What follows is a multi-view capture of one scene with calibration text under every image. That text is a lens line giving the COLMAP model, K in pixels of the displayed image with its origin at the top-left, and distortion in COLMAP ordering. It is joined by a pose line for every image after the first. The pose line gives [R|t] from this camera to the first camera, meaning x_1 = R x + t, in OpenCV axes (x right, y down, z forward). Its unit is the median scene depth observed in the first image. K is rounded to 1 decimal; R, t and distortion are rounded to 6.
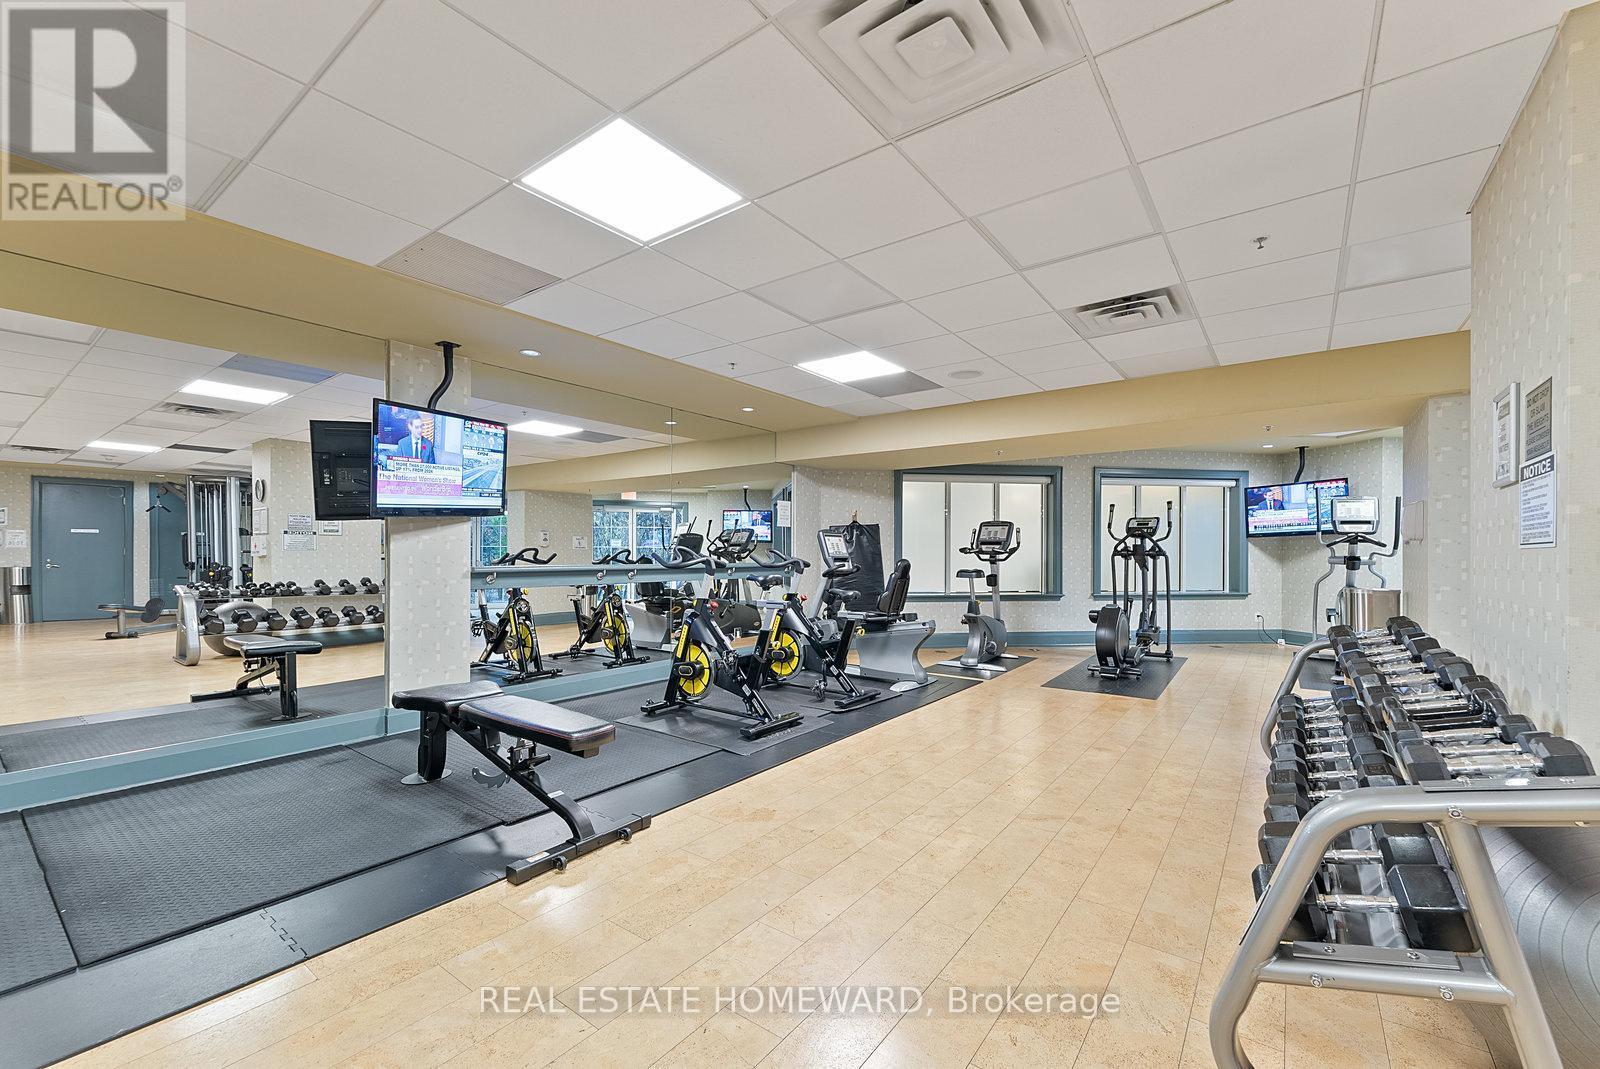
lens RADIAL K [[653.4, 0, 805.2], [0, 653.4, 555.9], [0, 0, 1]] dist [0.000538, -0.000001]
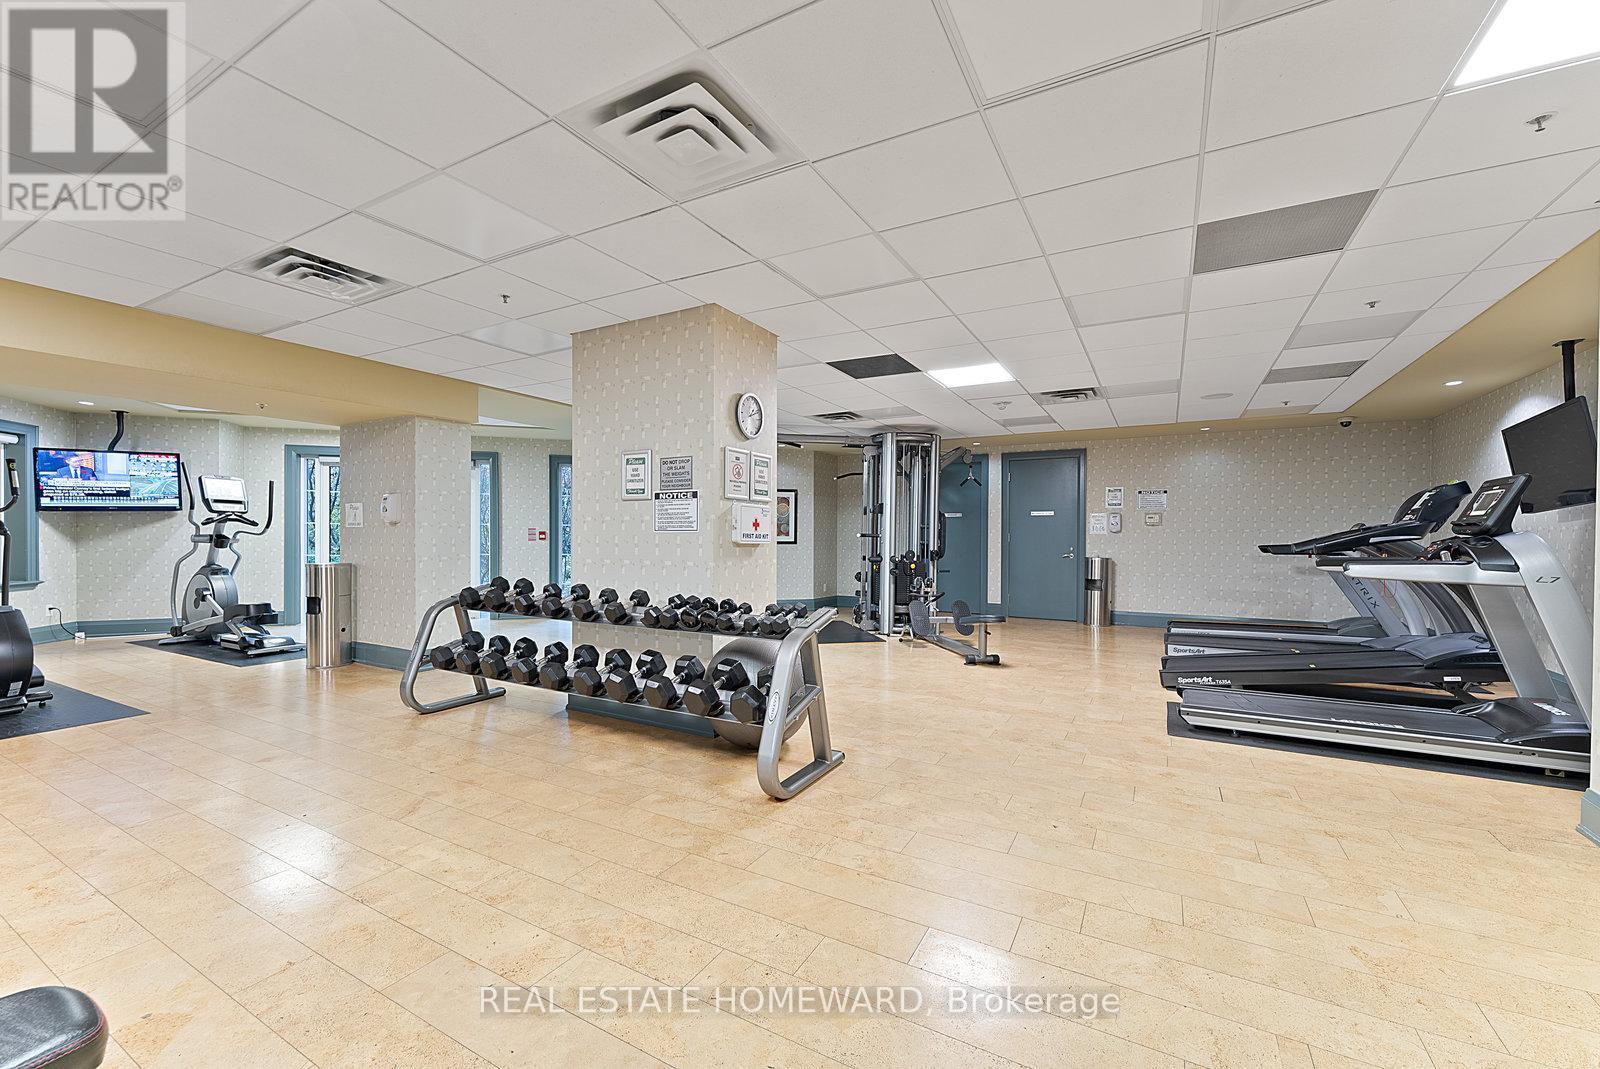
lens RADIAL K [[648.8, 0, 803.1], [0, 648.8, 531.9], [0, 0, 1]] dist [0.001489, -0.000010]
pose [[-0.126349, 0.002353, 0.991983, -0.271227], [-0.000295, 0.999997, -0.002409, -0.001559], [-0.991986, -0.000597, -0.126348, 0.226561]]
